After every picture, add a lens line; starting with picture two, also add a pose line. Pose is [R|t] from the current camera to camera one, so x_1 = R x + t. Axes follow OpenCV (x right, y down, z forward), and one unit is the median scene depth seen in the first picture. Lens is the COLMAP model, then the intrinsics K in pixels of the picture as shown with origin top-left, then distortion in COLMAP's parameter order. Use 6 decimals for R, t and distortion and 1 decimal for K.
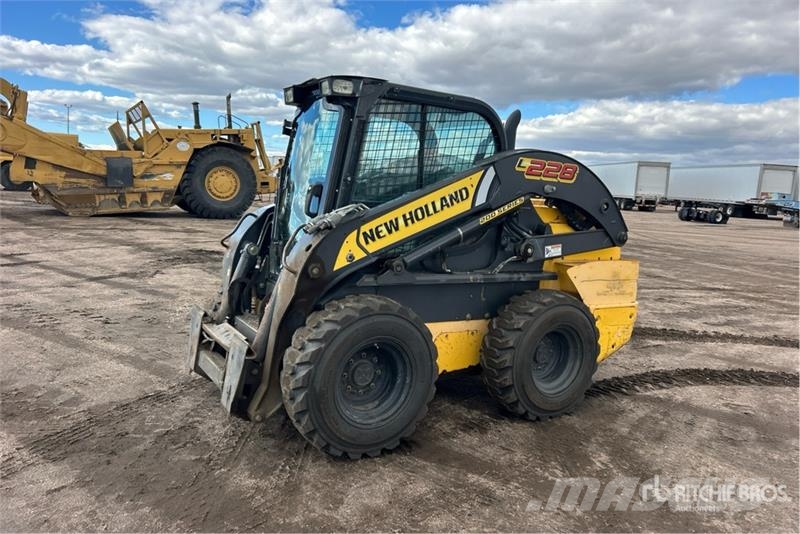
lens RADIAL K [[603.9, 0, 416.3], [0, 603.9, 276.9], [0, 0, 1]] dist [0.071832, -0.075828]
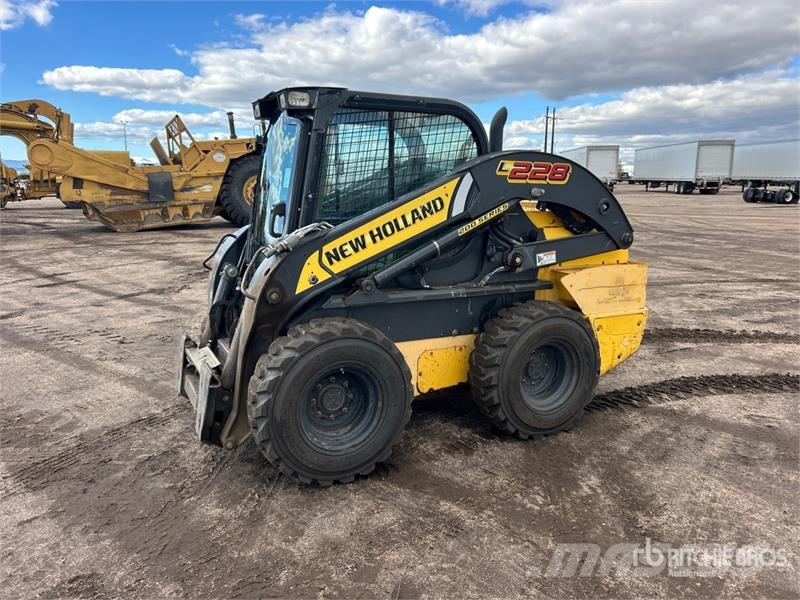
lens RADIAL K [[605.5, 0, 403.3], [0, 605.5, 308.6], [0, 0, 1]] dist [0.063040, -0.061026]
pose [[0.993237, -0.034285, -0.110924, 0.123040], [0.040539, 0.997683, 0.054629, -0.029370], [0.108794, -0.058757, 0.992326, 0.049840]]
